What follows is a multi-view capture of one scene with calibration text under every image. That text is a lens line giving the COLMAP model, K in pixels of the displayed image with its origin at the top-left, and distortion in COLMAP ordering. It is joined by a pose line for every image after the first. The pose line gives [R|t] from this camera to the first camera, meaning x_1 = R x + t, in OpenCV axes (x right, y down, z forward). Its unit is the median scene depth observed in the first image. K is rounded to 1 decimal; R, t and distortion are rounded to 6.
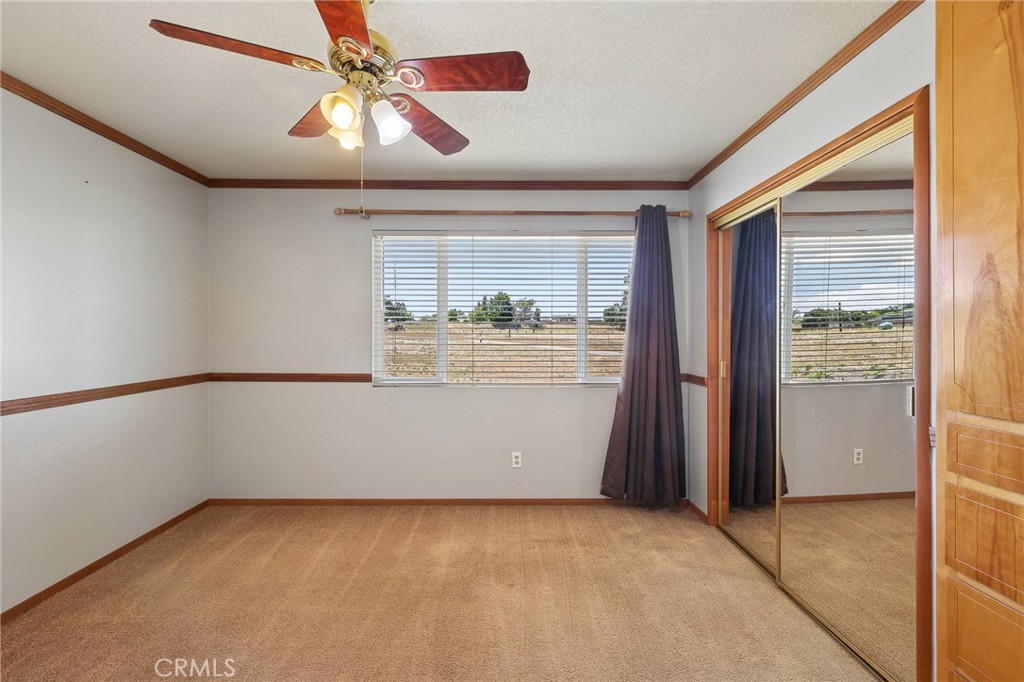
lens RADIAL K [[438.4, 0, 509.7], [0, 438.4, 332.5], [0, 0, 1]] dist [-0.002933, -0.000556]
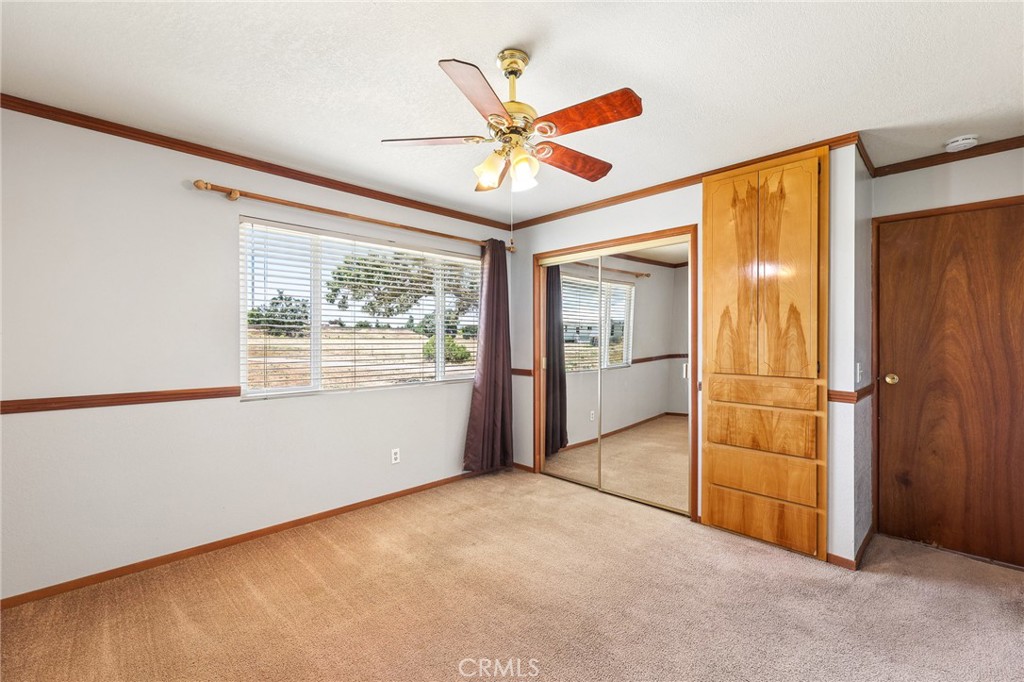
lens RADIAL K [[438.4, 0, 511.0], [0, 438.4, 342.9], [0, 0, 1]] dist [-0.002933, -0.000556]
pose [[0.716475, -0.007546, 0.697572, -0.581547], [-0.002428, 0.999908, 0.013310, -0.002001], [-0.697609, -0.011230, 0.716391, 0.040904]]
